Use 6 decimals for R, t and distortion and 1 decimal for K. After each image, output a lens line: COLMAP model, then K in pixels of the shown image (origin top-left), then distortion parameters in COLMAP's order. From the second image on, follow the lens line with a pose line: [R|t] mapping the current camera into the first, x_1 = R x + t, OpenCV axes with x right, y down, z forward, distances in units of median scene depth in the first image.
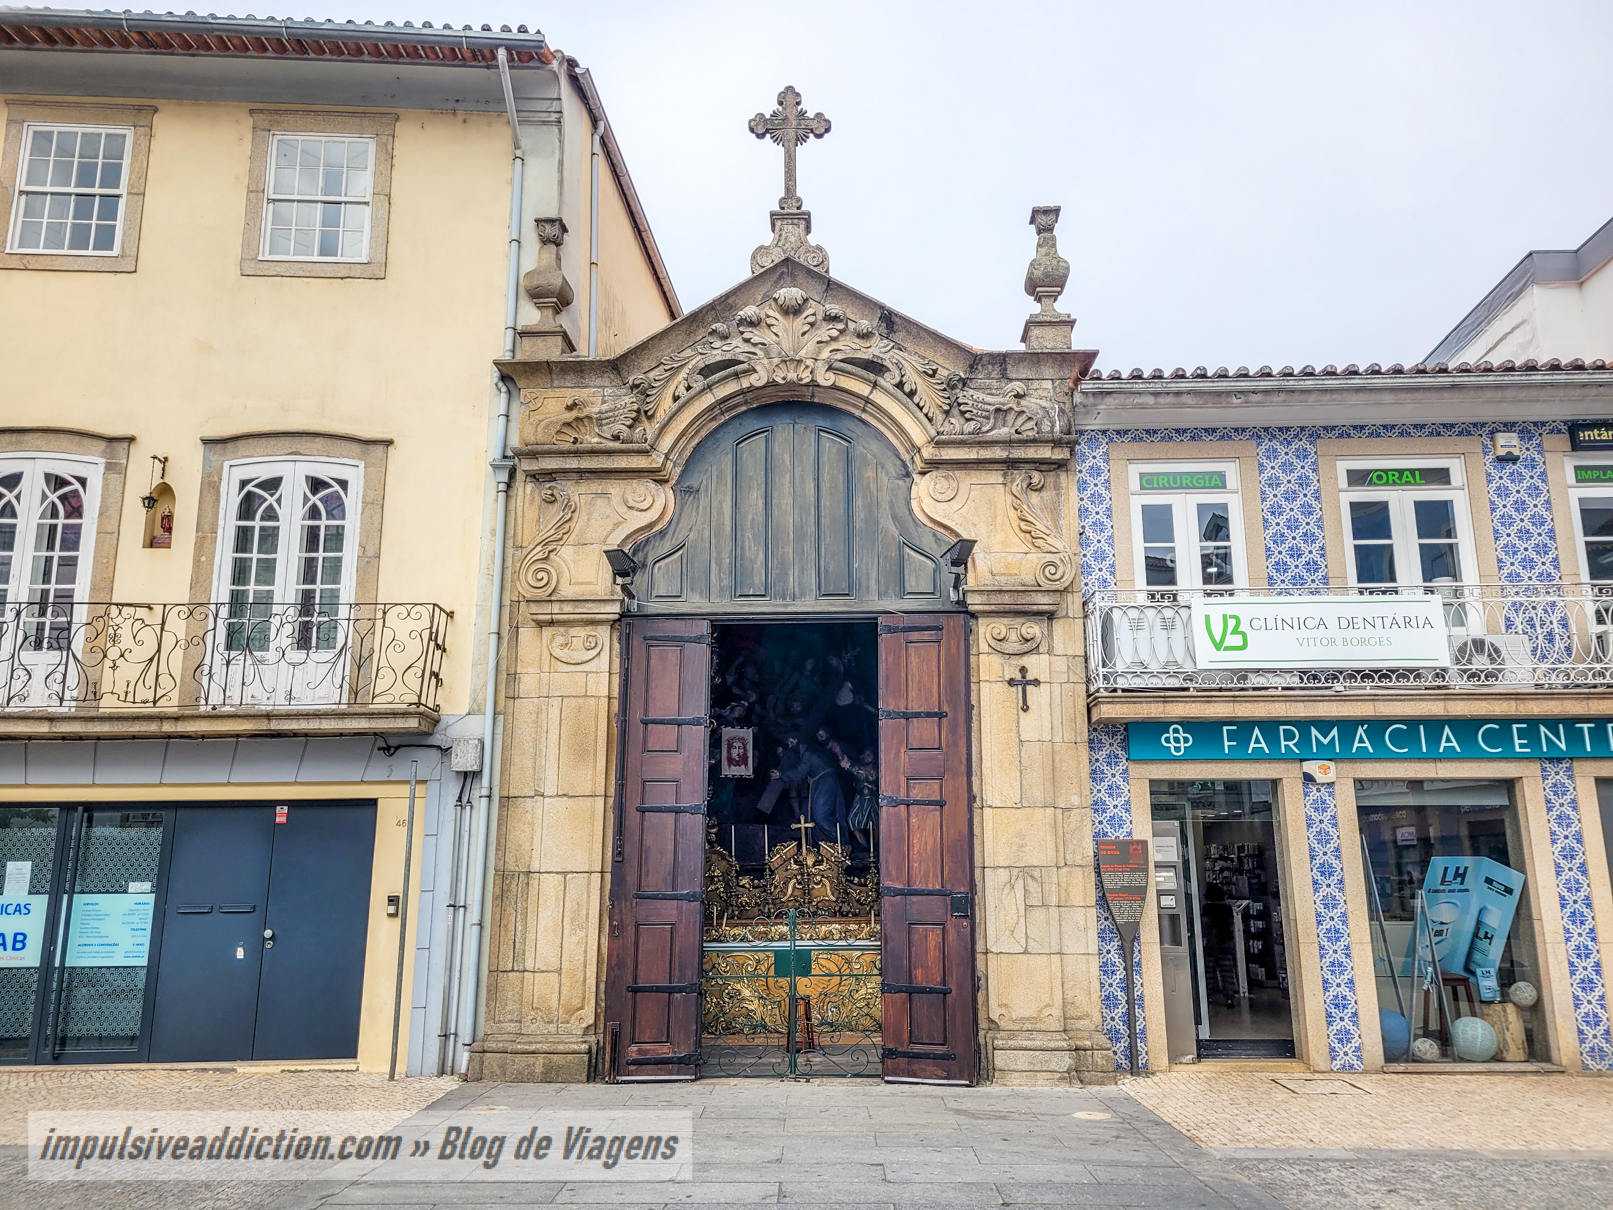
lens RADIAL K [[1223.8, 0, 806.0], [0, 1223.8, 601.4], [0, 0, 1]] dist [0.010924, 0.001325]
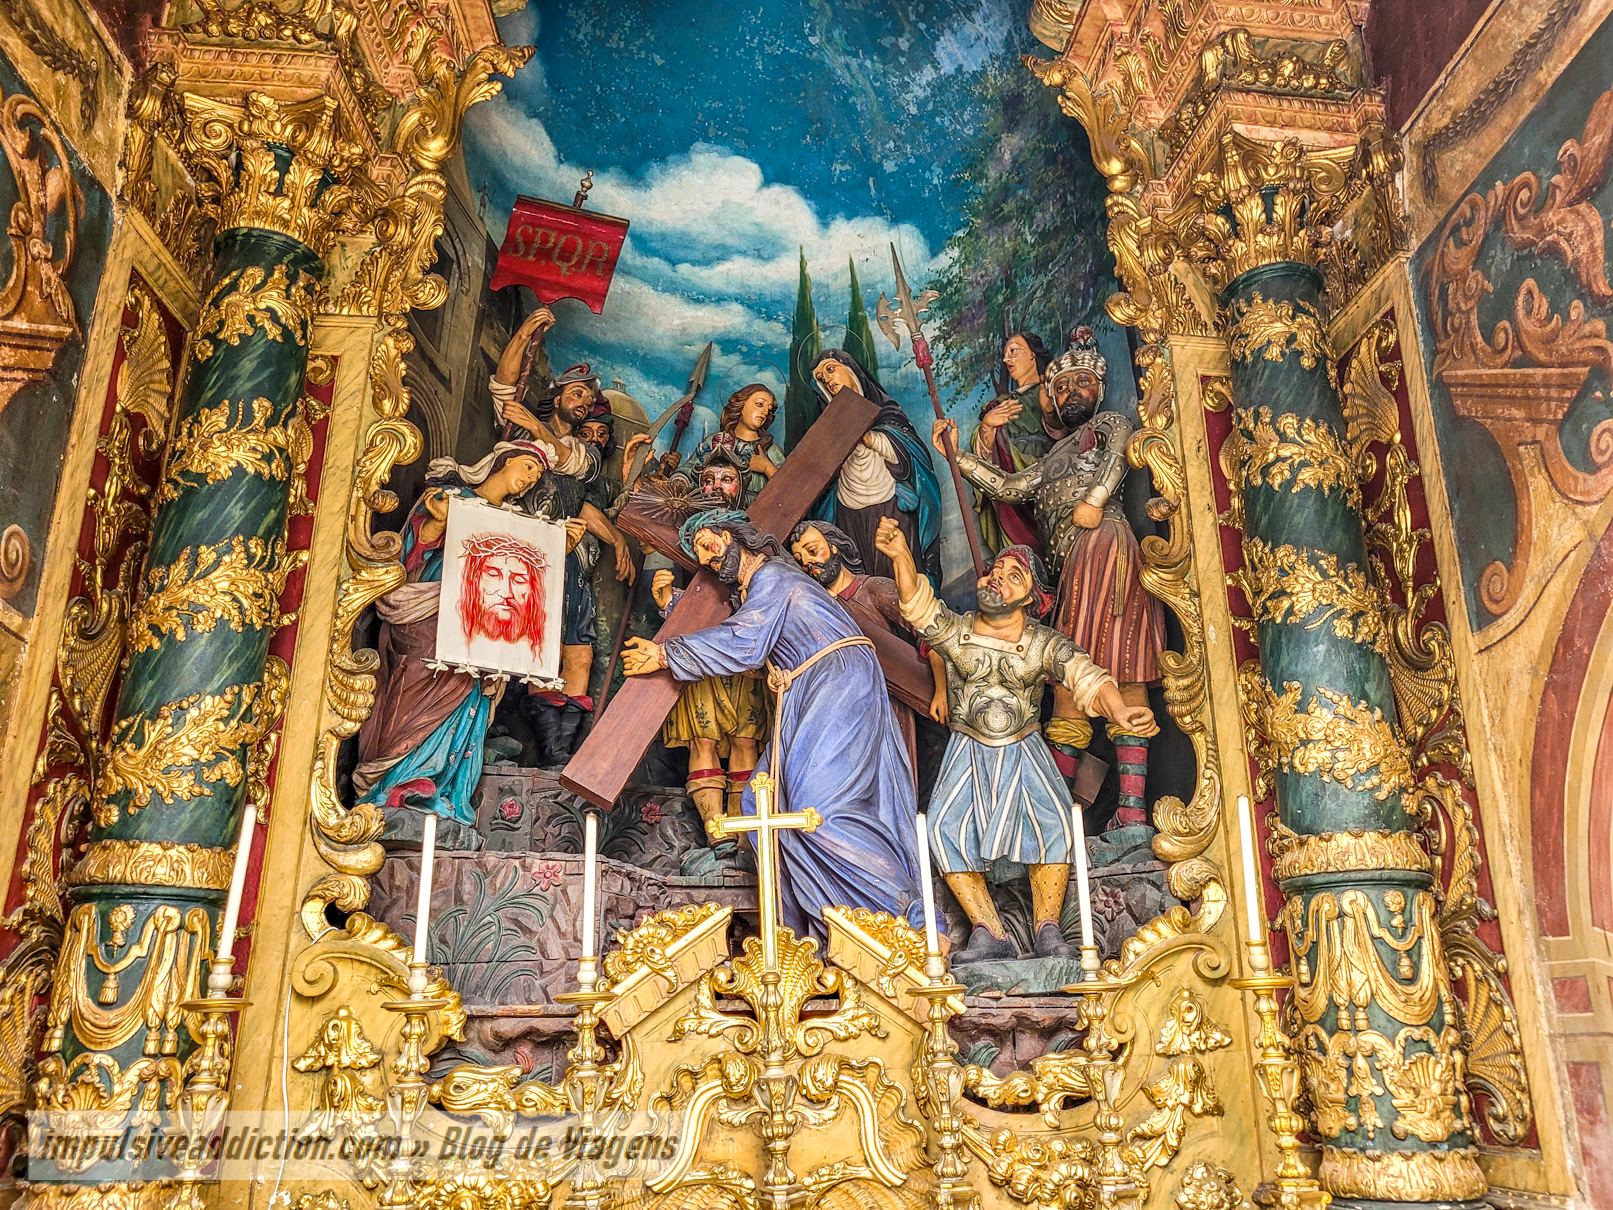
lens RADIAL K [[1223.8, 0, 810.2], [0, 1223.8, 609.4], [0, 0, 1]] dist [0.010924, 0.001325]
pose [[0.993980, 0.032741, 0.104558, -0.017410], [-0.020239, 0.992752, -0.118464, 0.162856], [-0.107678, 0.115635, 0.987438, 0.744735]]
